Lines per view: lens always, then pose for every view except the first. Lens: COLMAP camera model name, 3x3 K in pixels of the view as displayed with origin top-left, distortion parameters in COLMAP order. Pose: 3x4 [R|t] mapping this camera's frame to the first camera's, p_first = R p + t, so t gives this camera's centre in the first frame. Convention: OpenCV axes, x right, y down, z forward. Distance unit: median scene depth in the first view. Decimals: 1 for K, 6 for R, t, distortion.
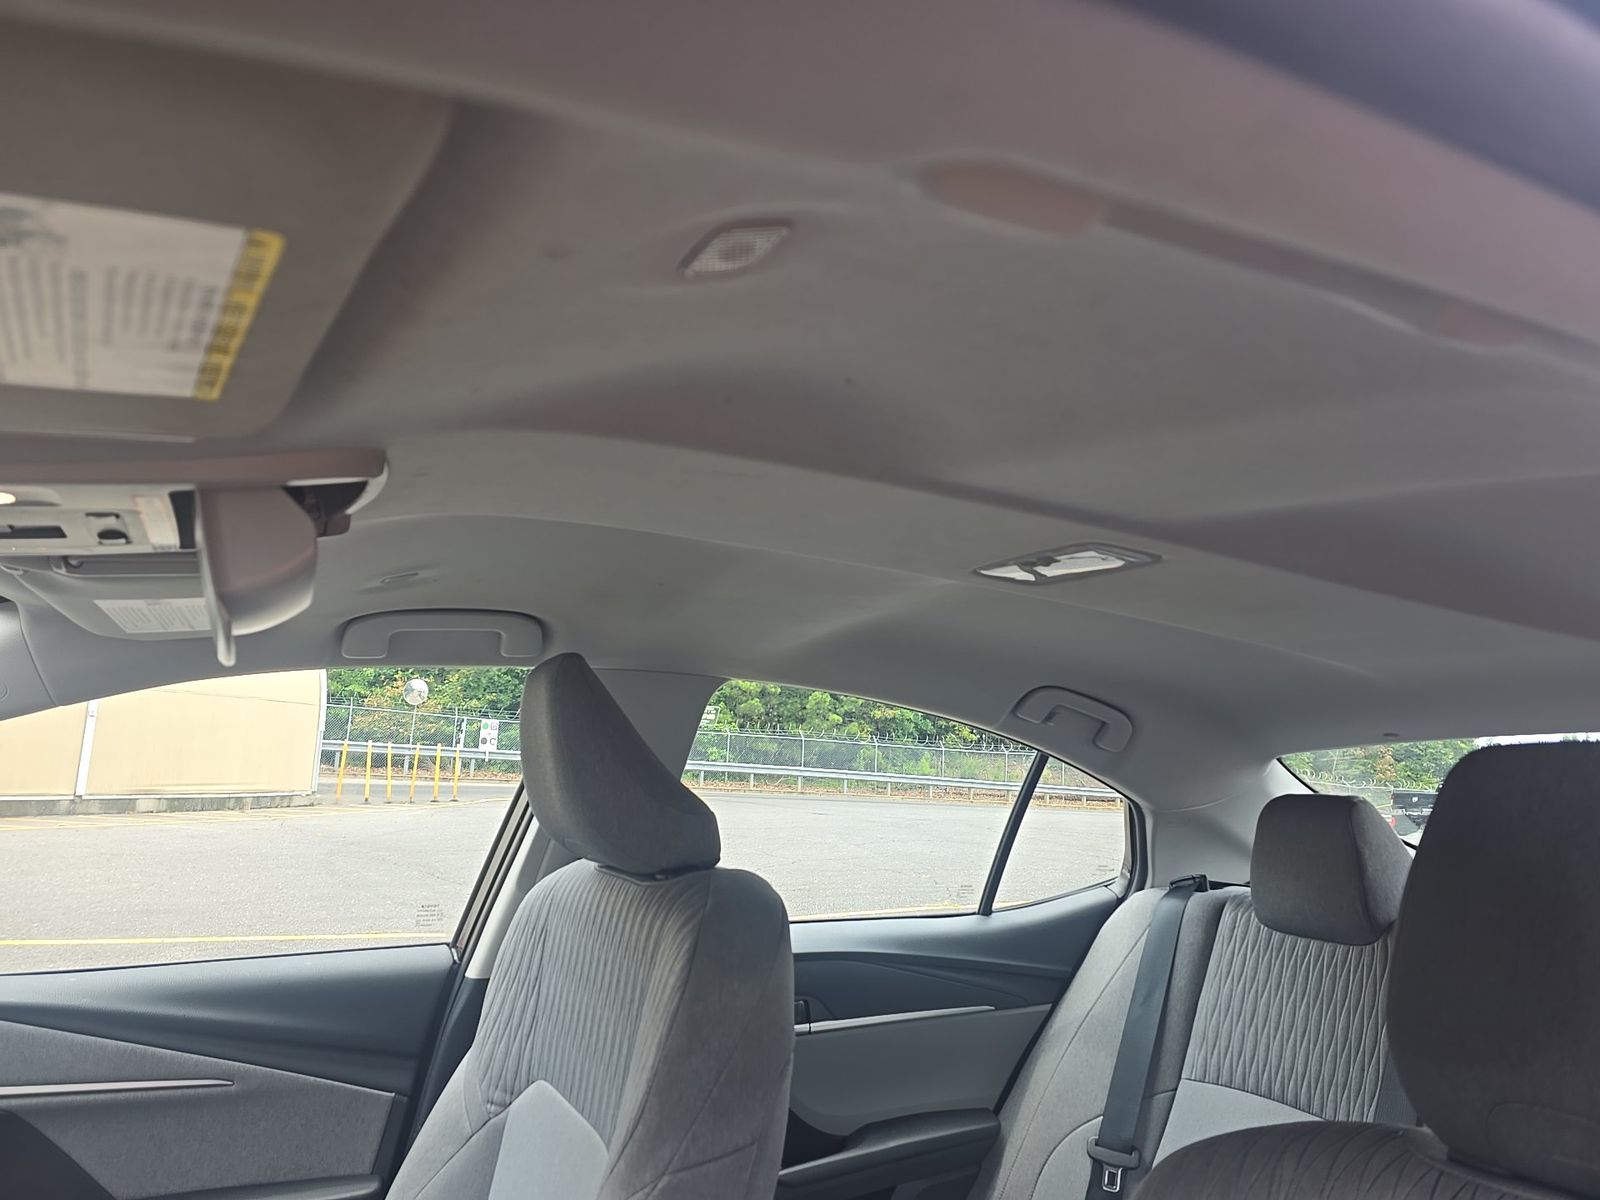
lens RADIAL K [[1070.1, 0, 800.0], [0, 1070.1, 600.0], [0, 0, 1]] dist [0.084052, -0.088539]
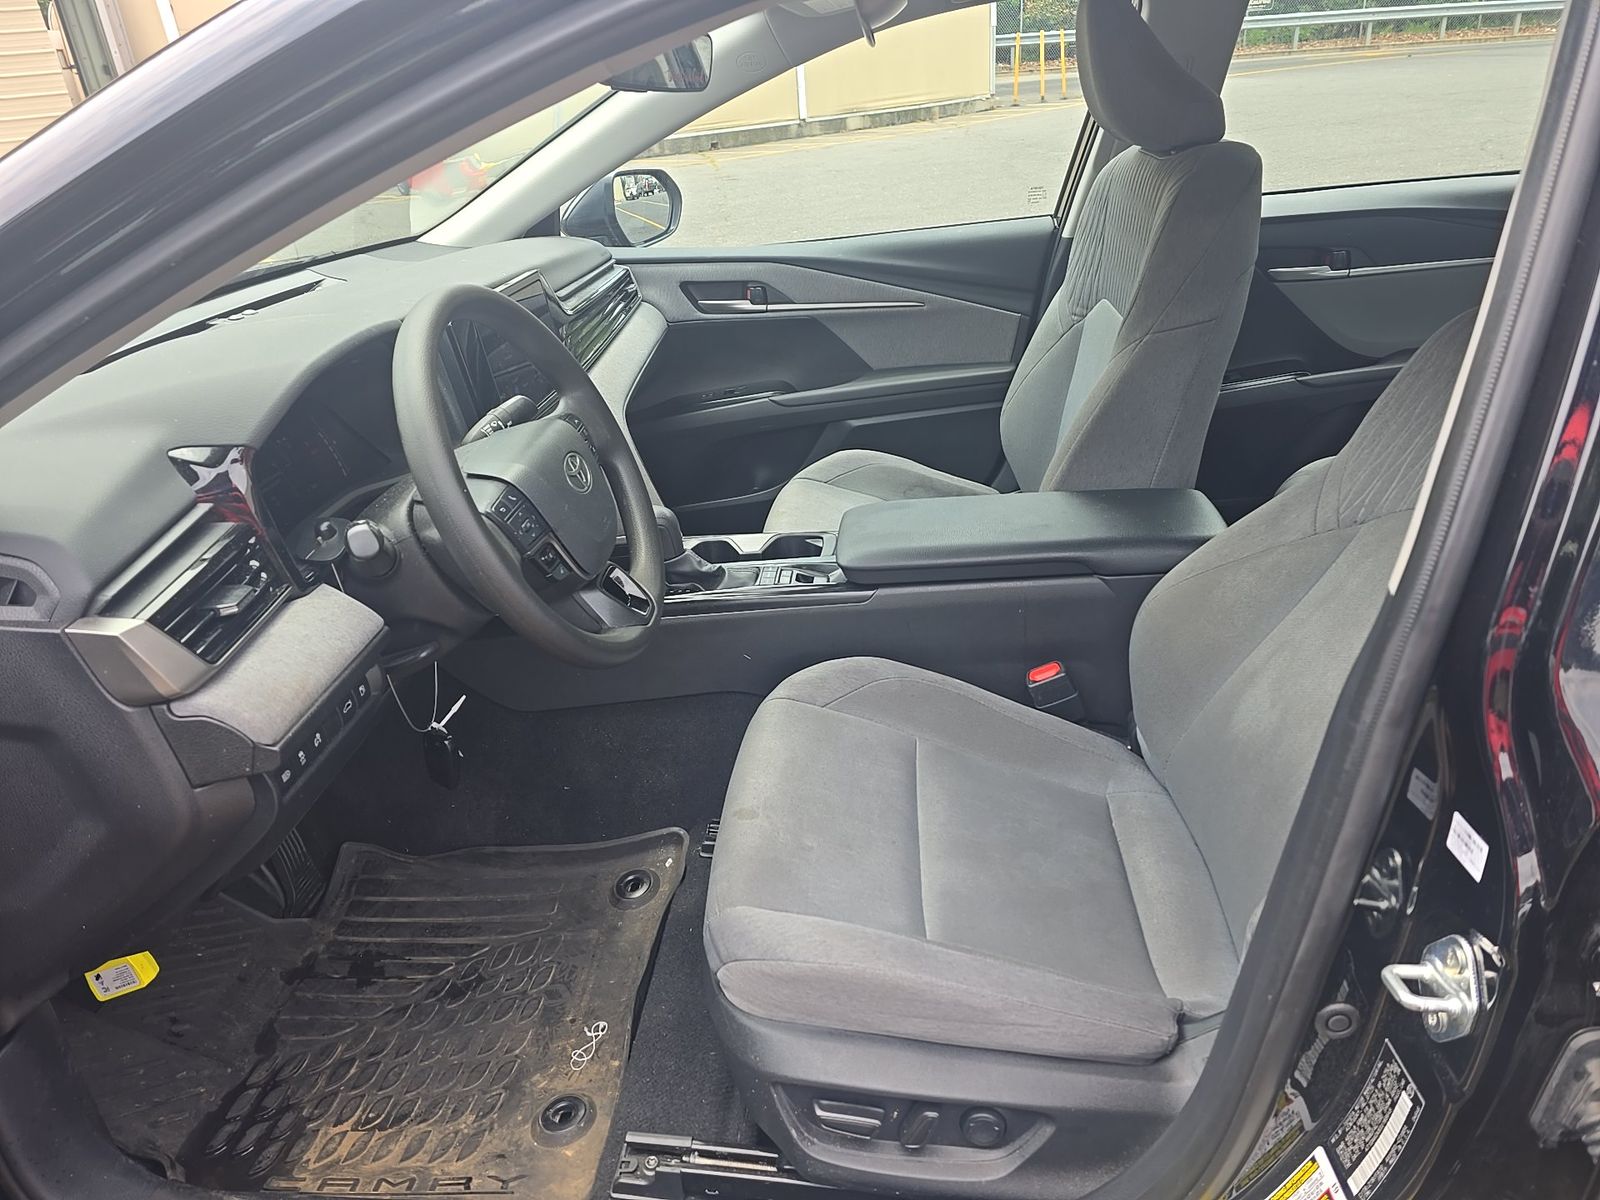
lens RADIAL K [[1070.1, 0, 800.0], [0, 1070.1, 600.0], [0, 0, 1]] dist [0.084052, -0.088539]
pose [[0.833421, 0.145990, -0.533007, 0.132304], [0.193216, 0.826634, 0.528530, -0.044029], [0.517761, -0.543474, 0.660727, -0.214664]]
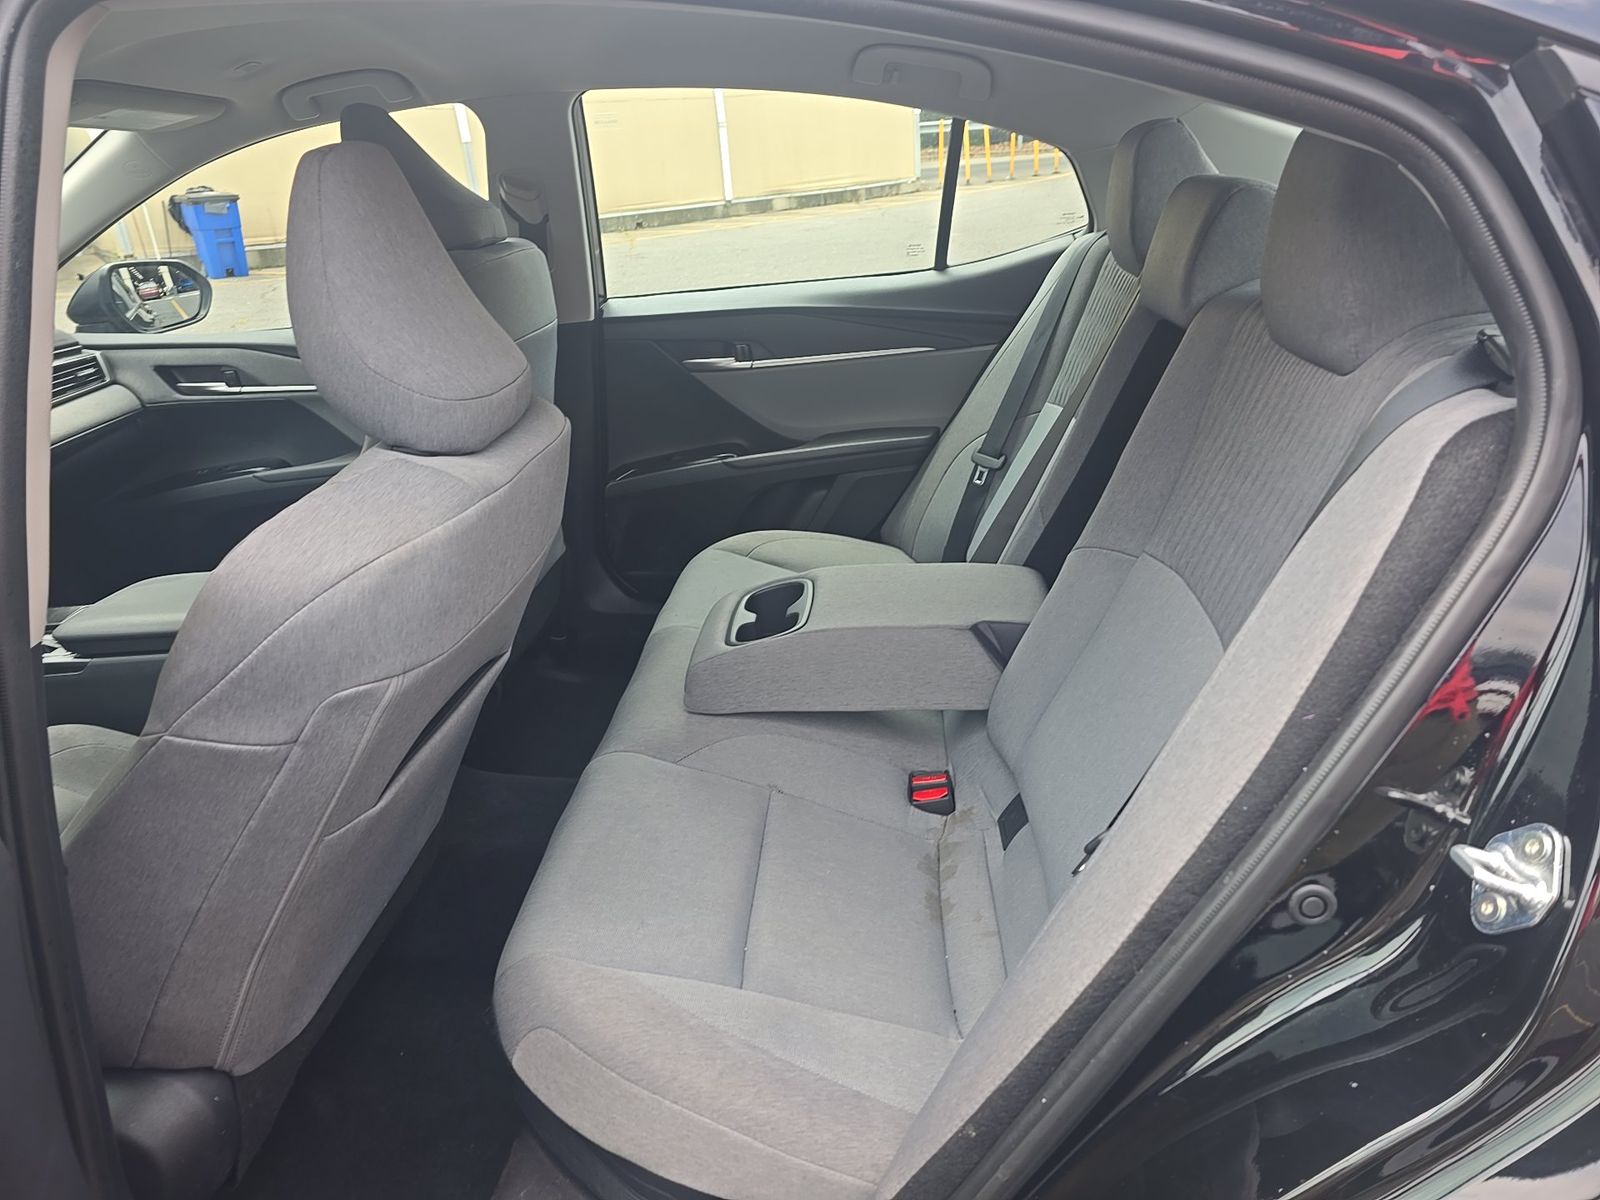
lens RADIAL K [[1070.1, 0, 800.0], [0, 1070.1, 600.0], [0, 0, 1]] dist [0.084052, -0.088539]
pose [[0.841861, 0.109621, -0.528443, 0.502584], [0.189574, 0.856695, 0.479724, 0.012649], [0.505303, -0.504040, 0.700437, -0.030536]]
